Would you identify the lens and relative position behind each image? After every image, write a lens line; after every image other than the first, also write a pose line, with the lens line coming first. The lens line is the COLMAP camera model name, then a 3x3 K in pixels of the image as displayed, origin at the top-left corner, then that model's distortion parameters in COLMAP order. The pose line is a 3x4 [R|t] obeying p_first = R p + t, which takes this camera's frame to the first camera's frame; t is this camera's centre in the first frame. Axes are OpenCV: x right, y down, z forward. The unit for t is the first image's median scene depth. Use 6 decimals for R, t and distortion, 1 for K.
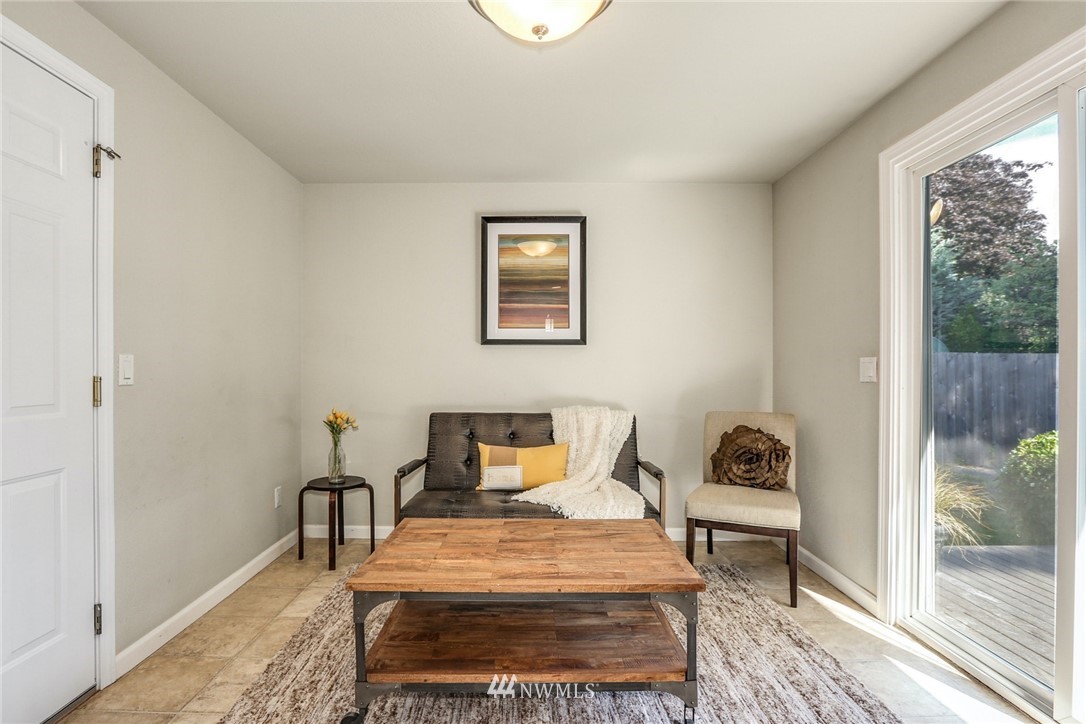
lens RADIAL K [[511.7, 0, 530.5], [0, 511.7, 360.3], [0, 0, 1]] dist [-0.046647, 0.019943]
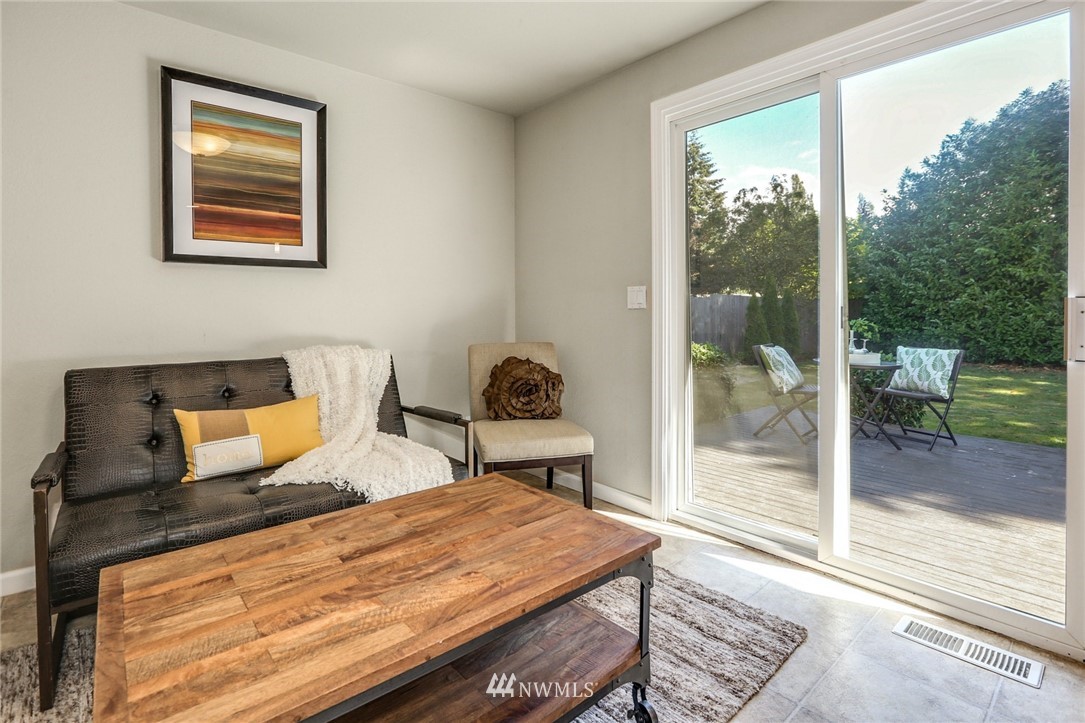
lens RADIAL K [[506.8, 0, 544.0], [0, 506.8, 312.8], [0, 0, 1]] dist [-0.048113, 0.022538]
pose [[0.765062, -0.011844, 0.643847, -0.152487], [-0.005212, 0.999684, 0.024583, 0.019738], [-0.643935, -0.022164, 0.764759, 0.217911]]
